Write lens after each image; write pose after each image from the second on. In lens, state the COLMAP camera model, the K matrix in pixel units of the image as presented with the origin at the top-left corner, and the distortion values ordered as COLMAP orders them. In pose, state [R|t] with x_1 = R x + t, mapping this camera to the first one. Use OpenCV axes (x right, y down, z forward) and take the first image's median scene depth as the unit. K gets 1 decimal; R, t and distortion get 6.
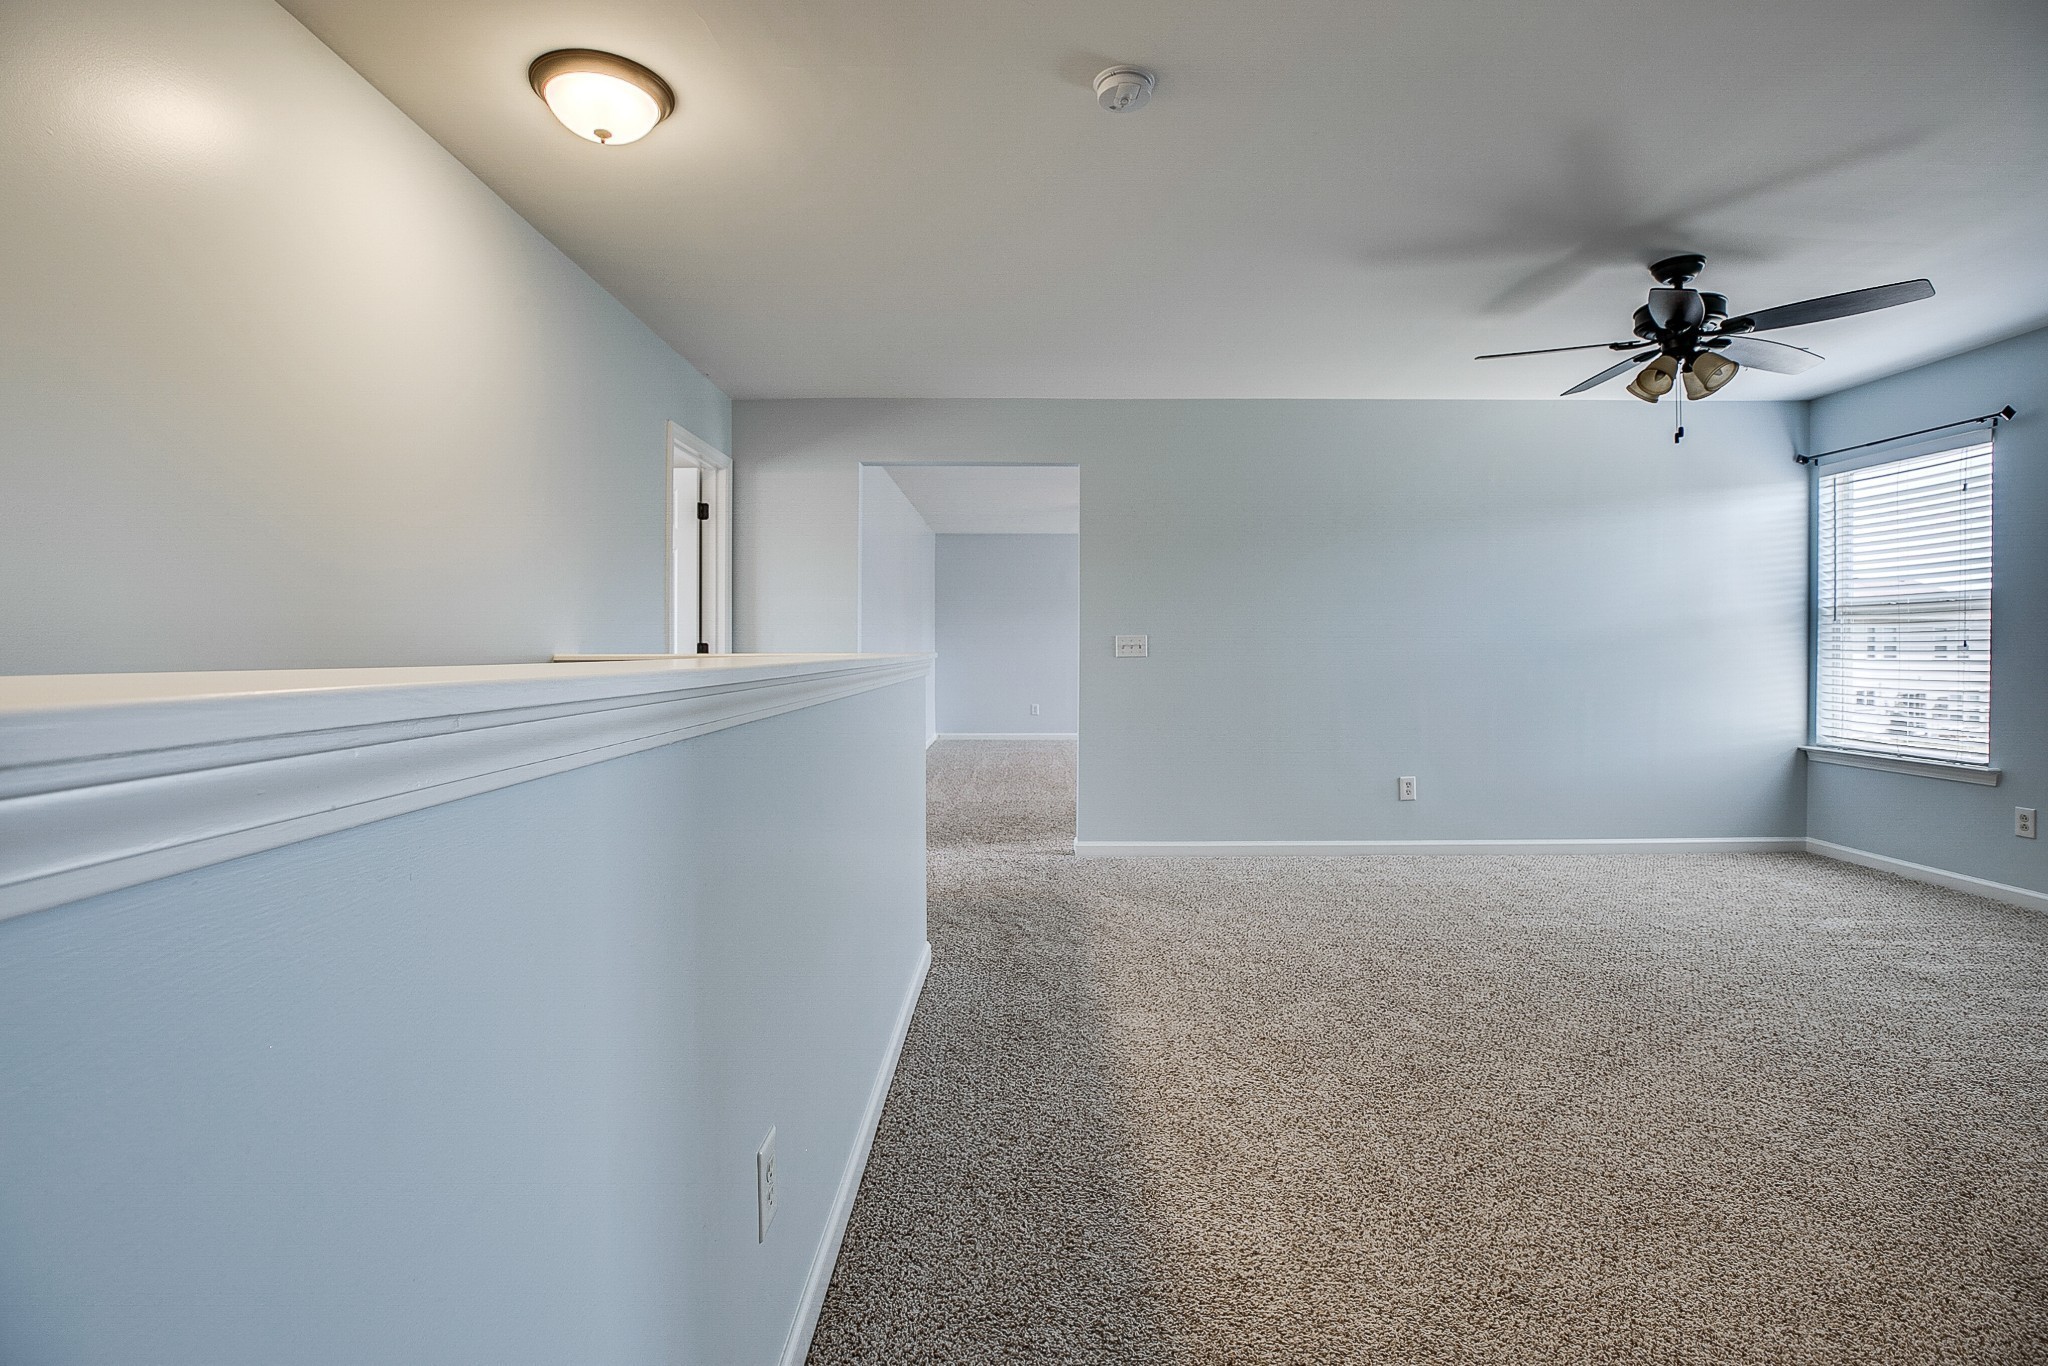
lens RADIAL K [[1029.8, 0, 1007.2], [0, 1029.8, 662.0], [0, 0, 1]] dist [-0.023106, 0.000676]
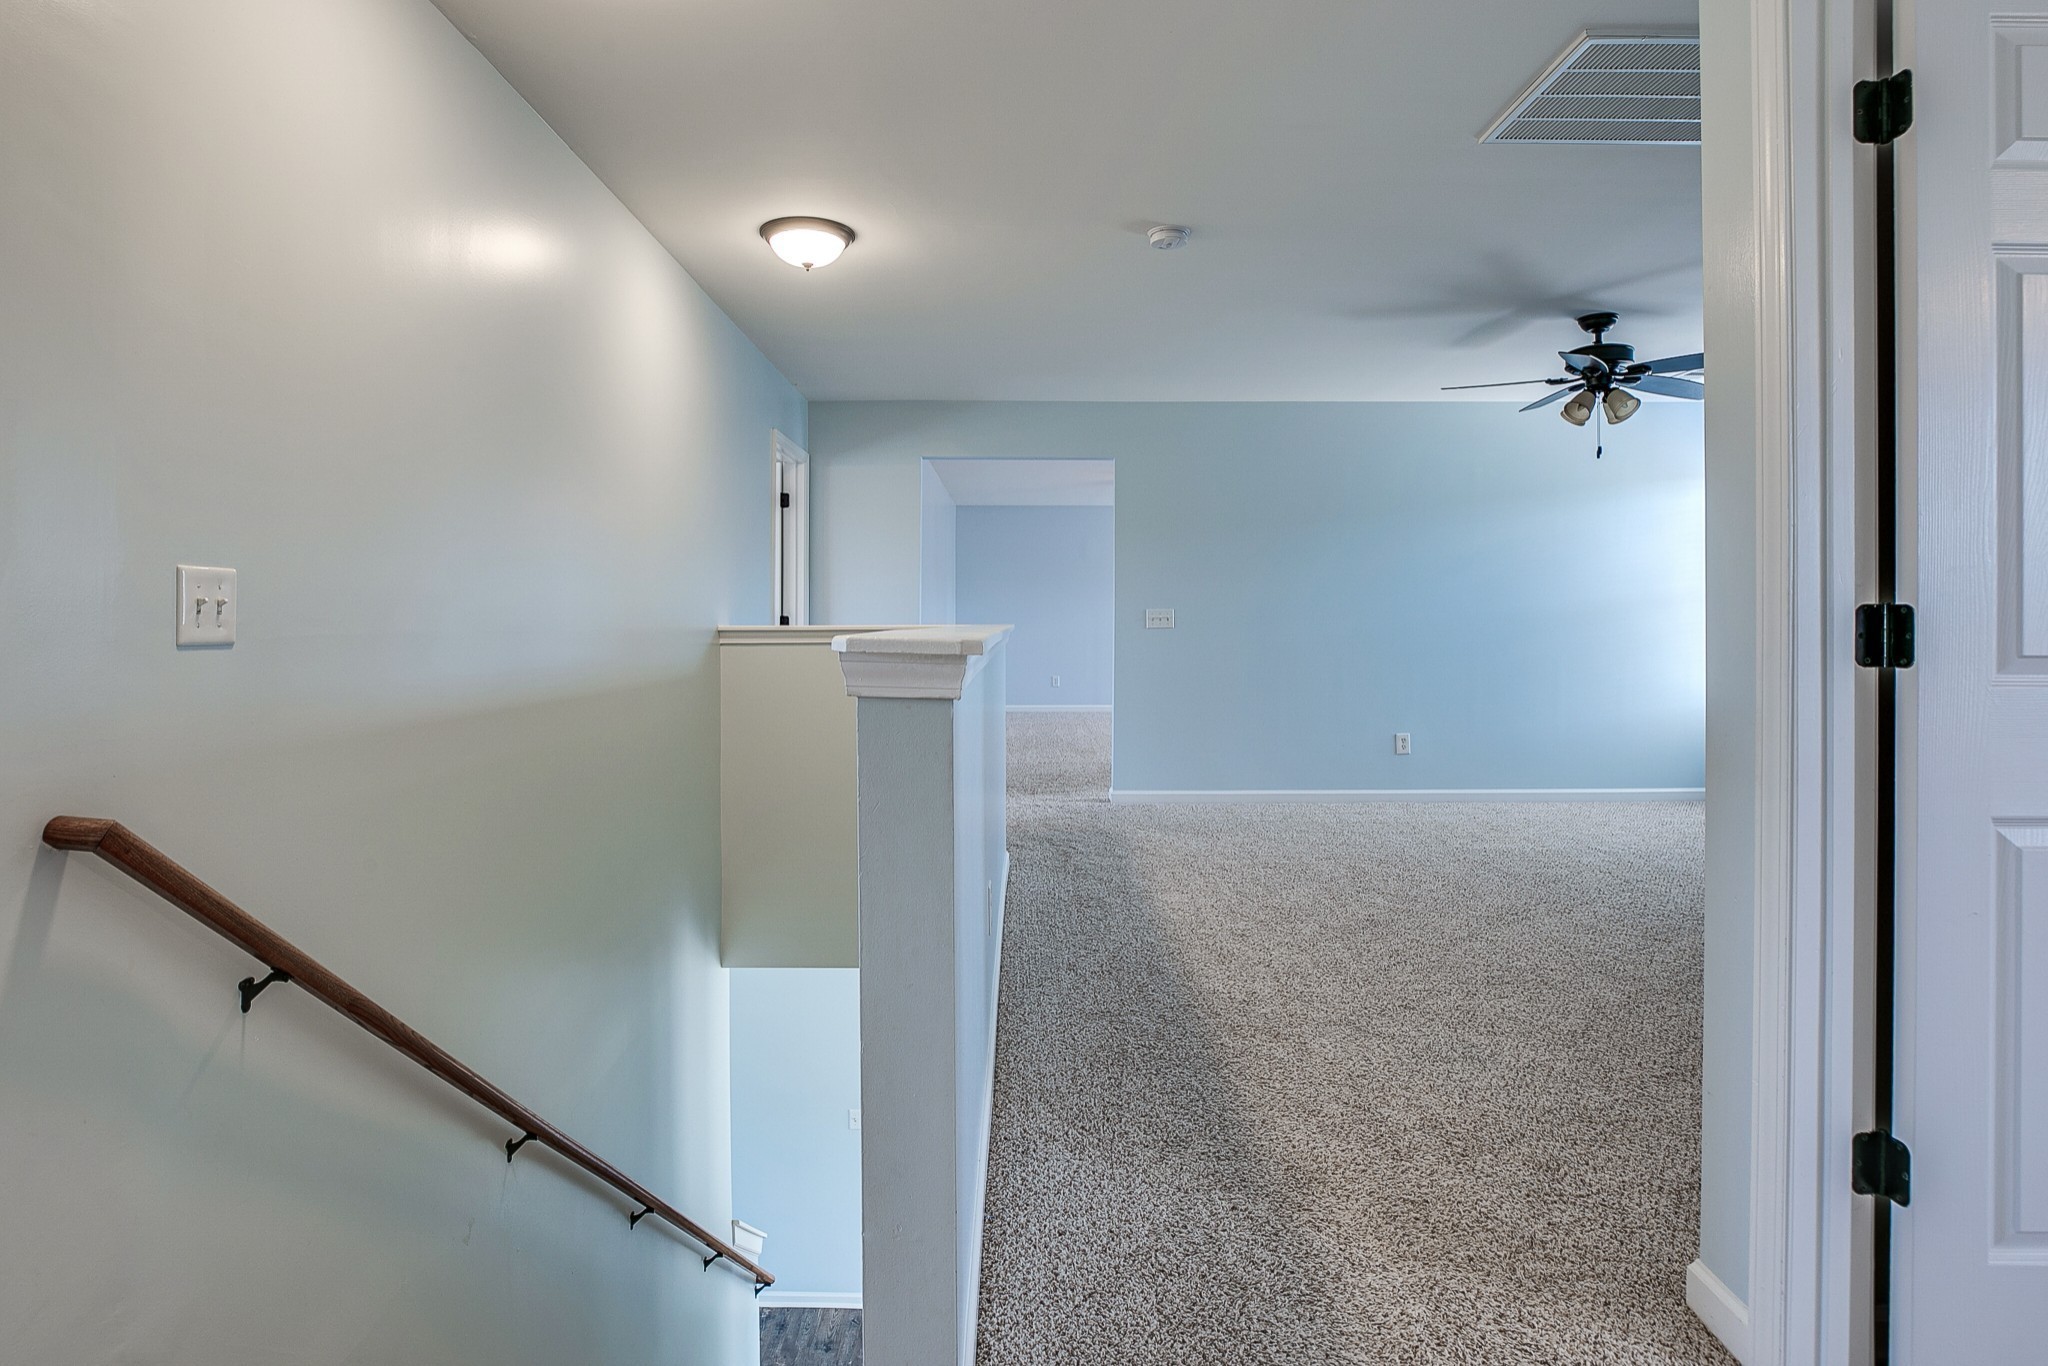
lens RADIAL K [[1077.8, 0, 1026.3], [0, 1077.8, 634.8], [0, 0, 1]] dist [-0.001362, 0.000080]
pose [[0.999977, -0.000337, 0.006722, -0.060072], [0.000332, 1.000000, 0.000755, 0.002539], [-0.006722, -0.000753, 0.999977, -0.325006]]
